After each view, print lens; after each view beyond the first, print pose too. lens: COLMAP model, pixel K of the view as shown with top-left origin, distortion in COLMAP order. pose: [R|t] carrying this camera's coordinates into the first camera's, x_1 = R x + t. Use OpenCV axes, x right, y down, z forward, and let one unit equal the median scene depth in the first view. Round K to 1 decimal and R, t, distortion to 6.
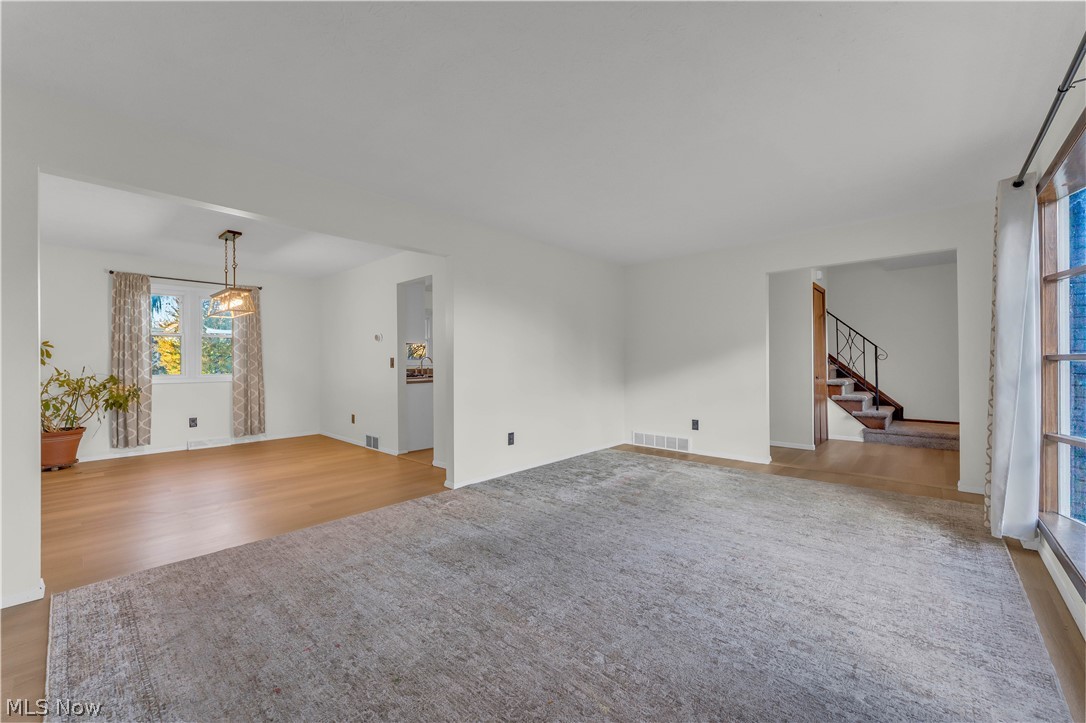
lens RADIAL K [[432.6, 0, 543.3], [0, 432.6, 362.3], [0, 0, 1]] dist [-0.001643, -0.000642]
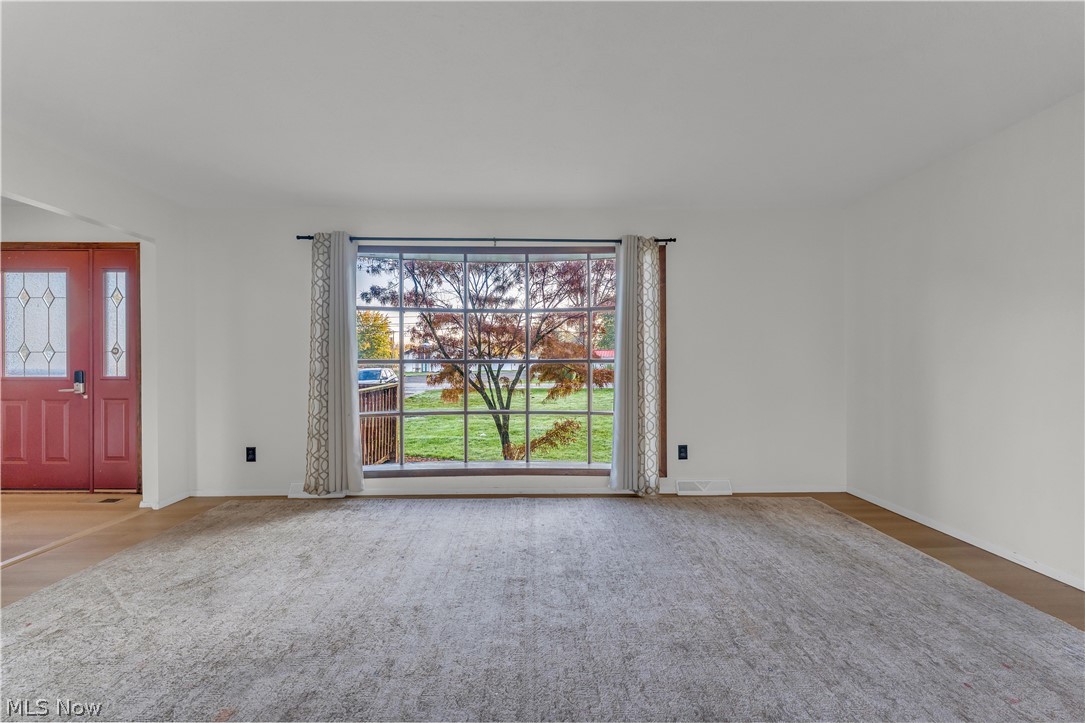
lens RADIAL K [[432.2, 0, 541.5], [0, 432.2, 359.5], [0, 0, 1]] dist [-0.001643, -0.000642]
pose [[-0.685699, 0.009853, 0.727819, -0.251423], [0.007869, 0.999950, -0.006124, -0.002927], [-0.727843, 0.001528, -0.685742, 1.063567]]
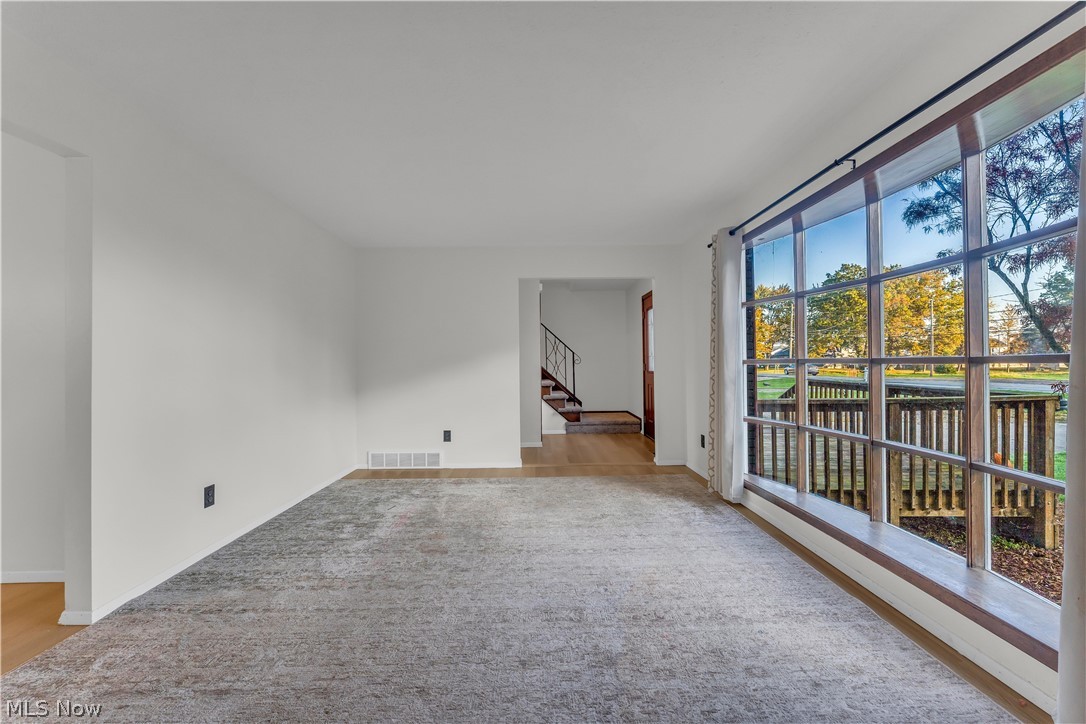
lens RADIAL K [[432.6, 0, 541.3], [0, 432.6, 363.7], [0, 0, 1]] dist [-0.001643, -0.000642]
pose [[0.730972, -0.001124, 0.682407, -0.177981], [0.005729, 0.999974, -0.004489, -0.002379], [-0.682383, 0.007191, 0.730959, 0.298158]]
